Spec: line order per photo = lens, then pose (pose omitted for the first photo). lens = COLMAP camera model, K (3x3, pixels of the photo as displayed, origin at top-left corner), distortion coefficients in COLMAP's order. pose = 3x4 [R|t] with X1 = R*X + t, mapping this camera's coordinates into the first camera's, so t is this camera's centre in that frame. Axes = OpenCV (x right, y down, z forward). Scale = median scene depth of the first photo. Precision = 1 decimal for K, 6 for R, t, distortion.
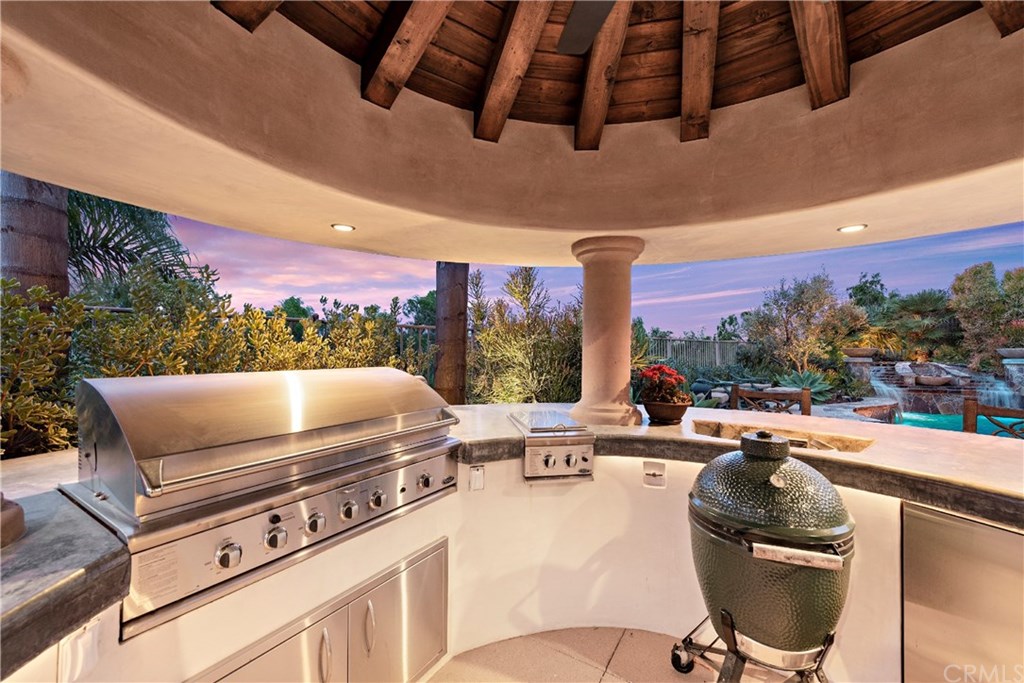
lens RADIAL K [[405.1, 0, 509.9], [0, 405.1, 351.5], [0, 0, 1]] dist [0.012428, -0.003712]
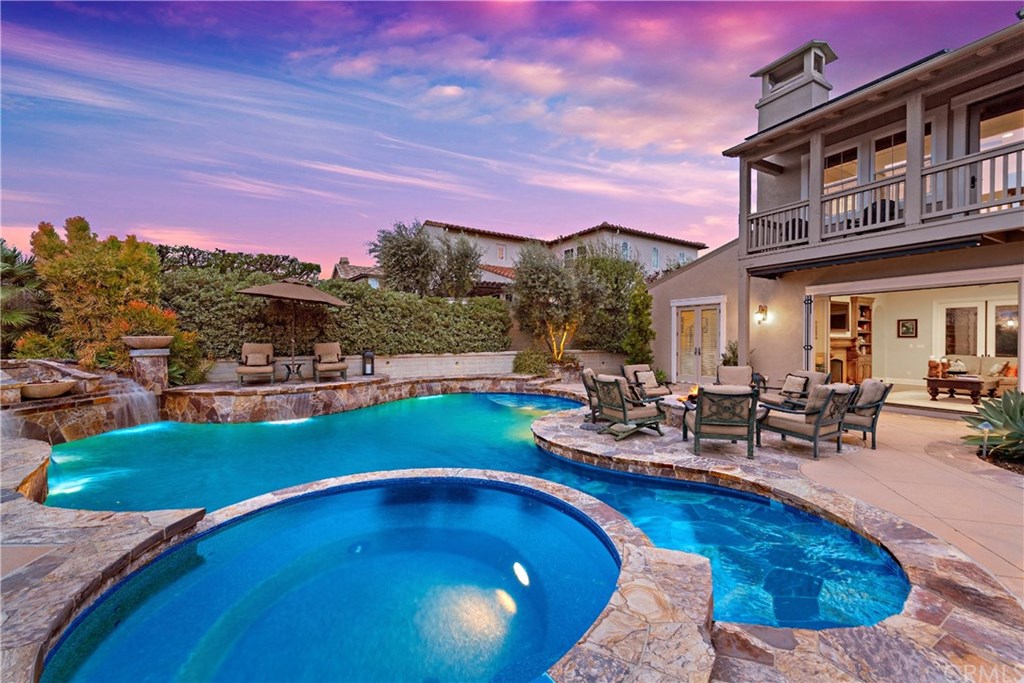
lens RADIAL K [[405.1, 0, 510.5], [0, 405.1, 342.5], [0, 0, 1]] dist [0.012428, -0.003712]
pose [[-0.274208, -0.017456, 0.961512, 0.291065], [0.005947, 0.999785, 0.019847, -0.007148], [-0.961652, 0.011160, -0.274045, 0.554289]]
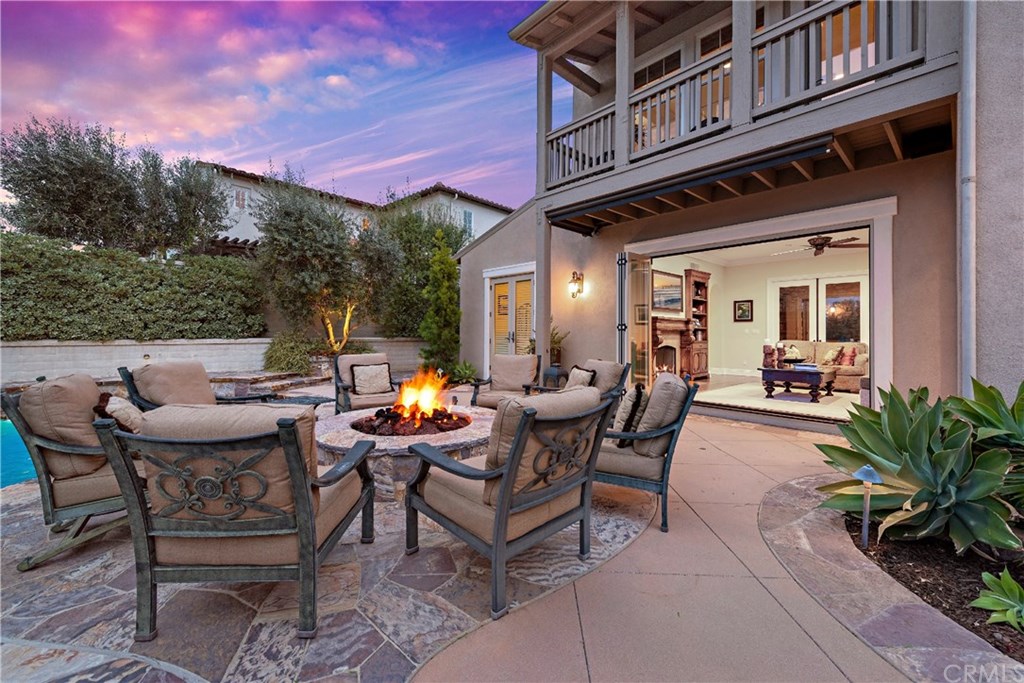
lens RADIAL K [[405.1, 0, 509.7], [0, 405.1, 330.5], [0, 0, 1]] dist [0.012428, -0.003712]
pose [[-0.493932, -0.004348, 0.869490, 0.520062], [-0.001257, 0.999990, 0.004286, 0.028801], [-0.869500, 0.001024, -0.493933, 0.130029]]
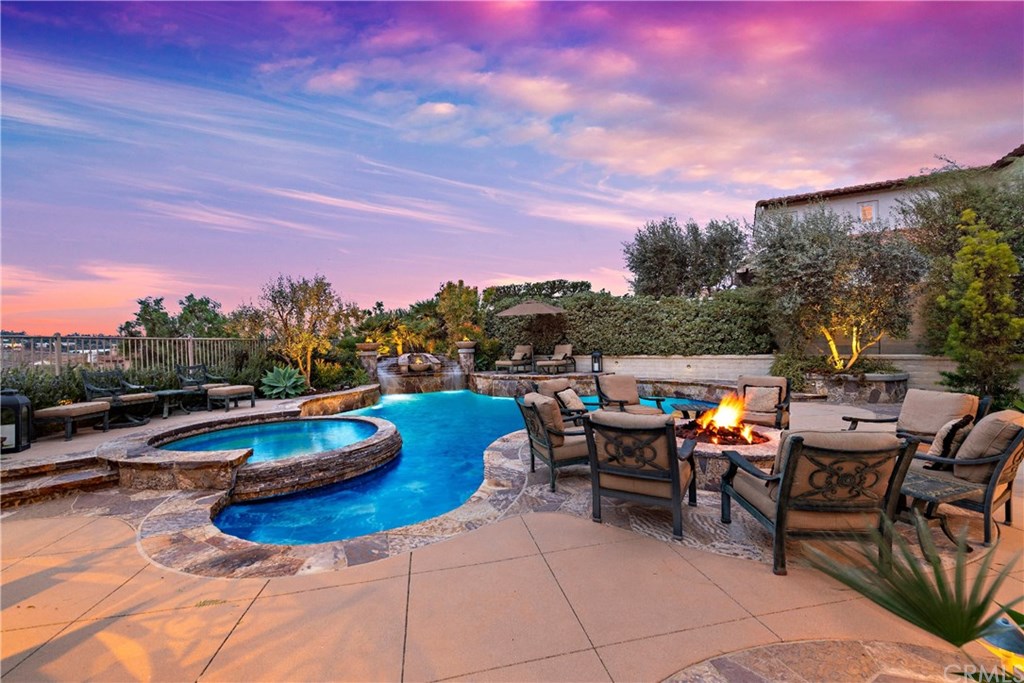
lens RADIAL K [[405.1, 0, 517.4], [0, 405.1, 341.3], [0, 0, 1]] dist [0.012428, -0.003712]
pose [[0.716247, -0.015676, 0.697671, 0.394925], [0.026712, 0.999631, -0.004963, 0.003283], [-0.697335, 0.022191, 0.716401, -0.150586]]
